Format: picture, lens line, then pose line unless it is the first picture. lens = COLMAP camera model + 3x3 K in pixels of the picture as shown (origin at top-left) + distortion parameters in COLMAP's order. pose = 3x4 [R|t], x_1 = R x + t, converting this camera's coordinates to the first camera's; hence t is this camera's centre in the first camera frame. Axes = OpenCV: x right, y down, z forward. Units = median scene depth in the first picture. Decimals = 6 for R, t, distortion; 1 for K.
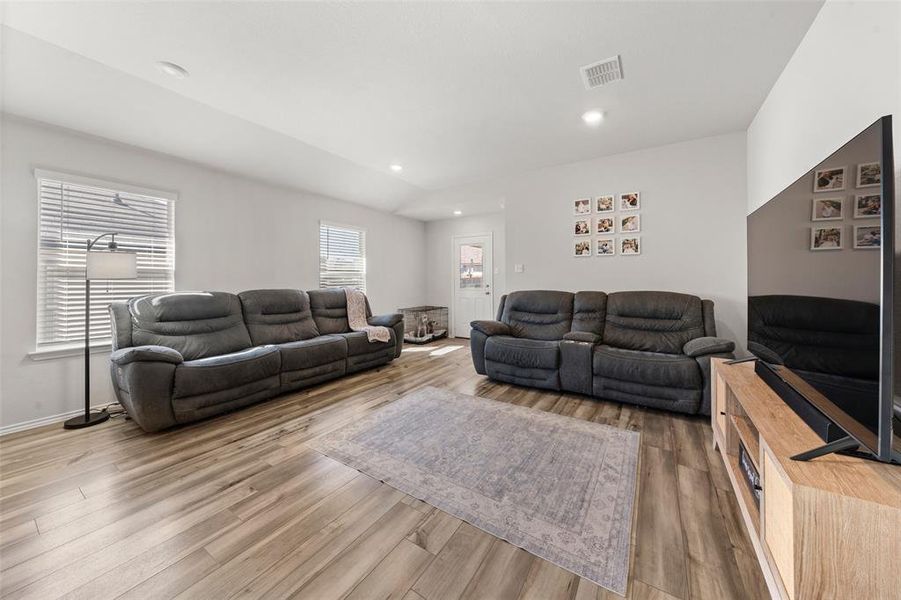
lens RADIAL K [[315.1, 0, 449.5], [0, 315.1, 276.2], [0, 0, 1]] dist [-0.000621, -0.000067]
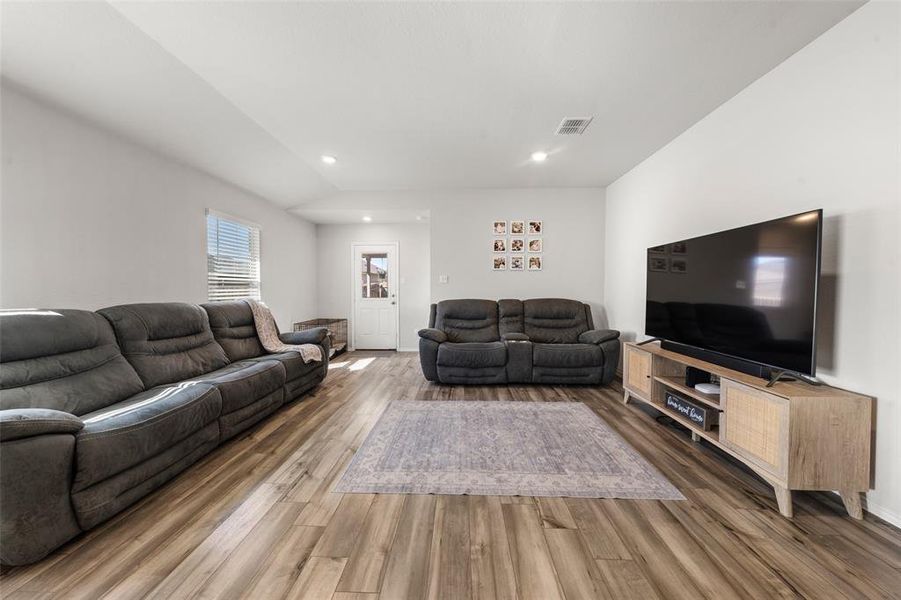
lens RADIAL K [[307.7, 0, 449.5], [0, 307.7, 295.7], [0, 0, 1]] dist [-0.000933, -0.000160]
pose [[0.860153, -0.008846, 0.509960, -0.377045], [-0.006848, 0.999559, 0.028890, 0.002442], [-0.509991, -0.028342, 0.859713, 0.110873]]
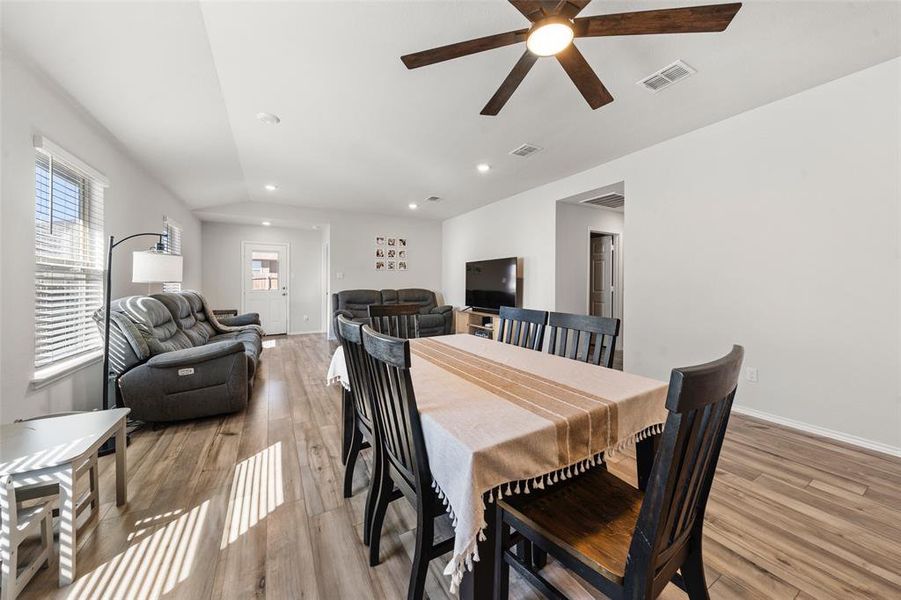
lens RADIAL K [[310.5, 0, 449.6], [0, 310.5, 282.9], [0, 0, 1]] dist [-0.000580, -0.000030]
pose [[0.460381, 0.001175, 0.887721, -1.054078], [-0.010910, 0.999931, 0.004335, -0.001096], [-0.887654, -0.011681, 0.460362, -0.152917]]
